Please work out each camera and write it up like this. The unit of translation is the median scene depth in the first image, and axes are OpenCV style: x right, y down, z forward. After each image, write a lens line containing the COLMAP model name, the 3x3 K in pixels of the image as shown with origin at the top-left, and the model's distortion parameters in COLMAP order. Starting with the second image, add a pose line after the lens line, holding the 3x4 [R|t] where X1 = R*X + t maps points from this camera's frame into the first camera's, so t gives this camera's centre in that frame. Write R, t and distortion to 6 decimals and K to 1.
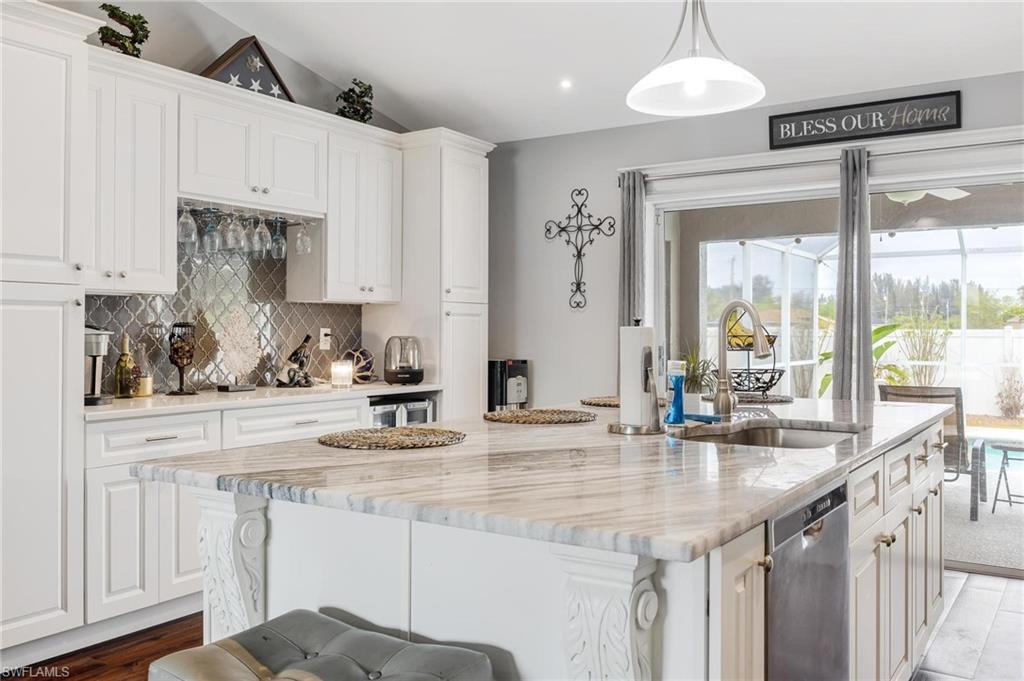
lens RADIAL K [[880.4, 0, 486.0], [0, 880.4, 316.0], [0, 0, 1]] dist [-0.018777, 0.005051]
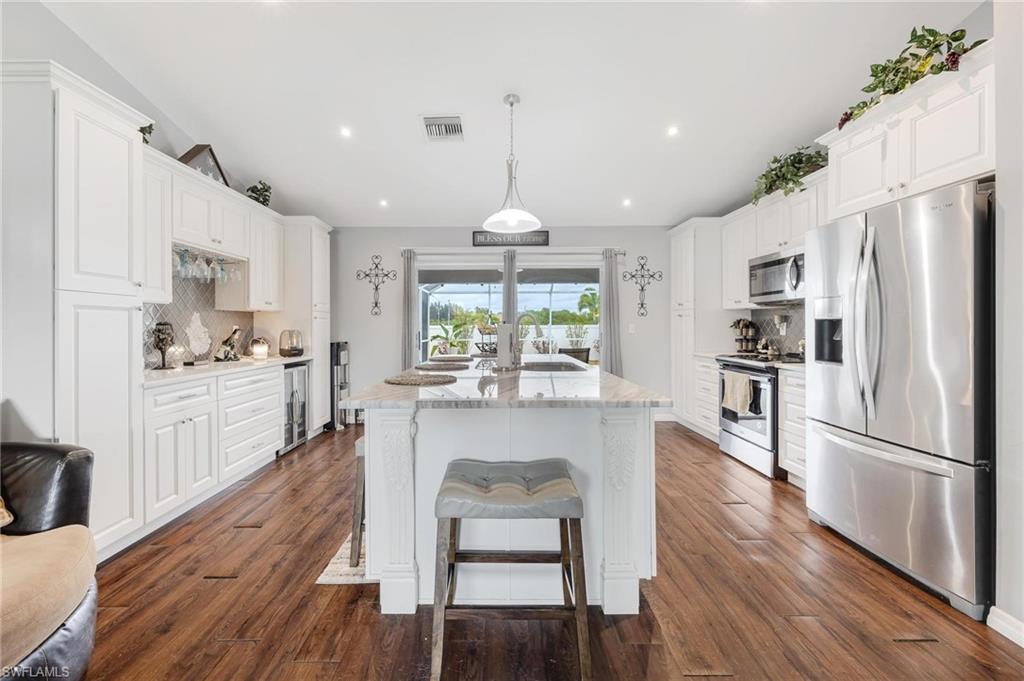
lens RADIAL K [[434.2, 0, 494.7], [0, 434.2, 324.0], [0, 0, 1]] dist [-0.000385, -0.000608]
pose [[0.830796, -0.001074, 0.556576, -0.254463], [-0.005003, 0.999943, 0.009397, 0.000689], [-0.556554, -0.010592, 0.830744, 0.038273]]
